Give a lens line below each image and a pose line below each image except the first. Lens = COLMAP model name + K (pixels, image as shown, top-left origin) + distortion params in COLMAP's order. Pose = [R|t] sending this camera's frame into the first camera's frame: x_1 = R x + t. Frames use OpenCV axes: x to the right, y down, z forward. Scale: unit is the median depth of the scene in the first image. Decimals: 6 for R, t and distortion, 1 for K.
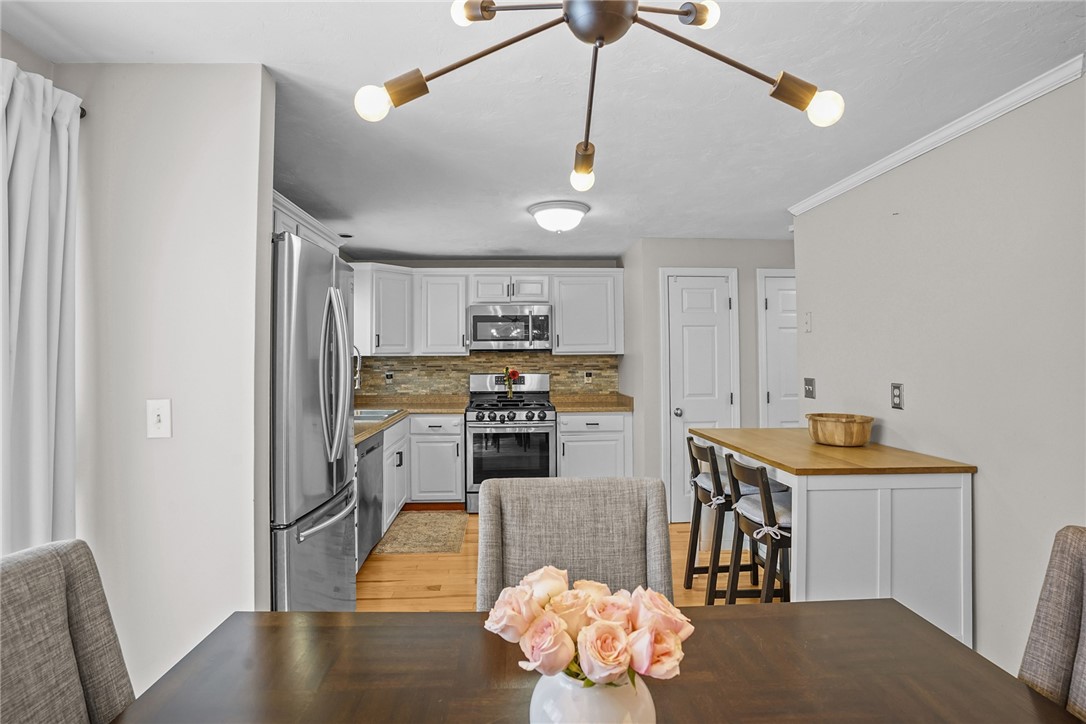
lens RADIAL K [[541.6, 0, 540.3], [0, 541.6, 350.7], [0, 0, 1]] dist [-0.073987, 0.030706]
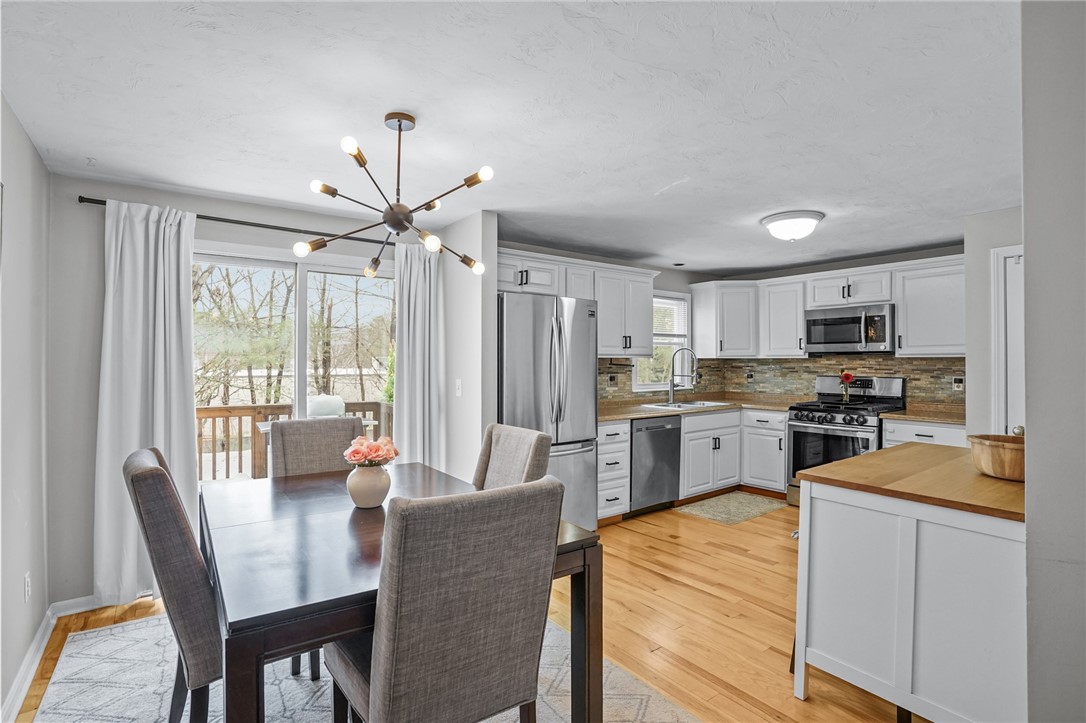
lens RADIAL K [[541.6, 0, 544.3], [0, 541.6, 357.0], [0, 0, 1]] dist [-0.073987, 0.030706]
pose [[0.550819, 0.000541, -0.834625, 0.448613], [0.009525, 0.999931, 0.006934, -0.004878], [0.834570, -0.011769, 0.550775, 0.009422]]
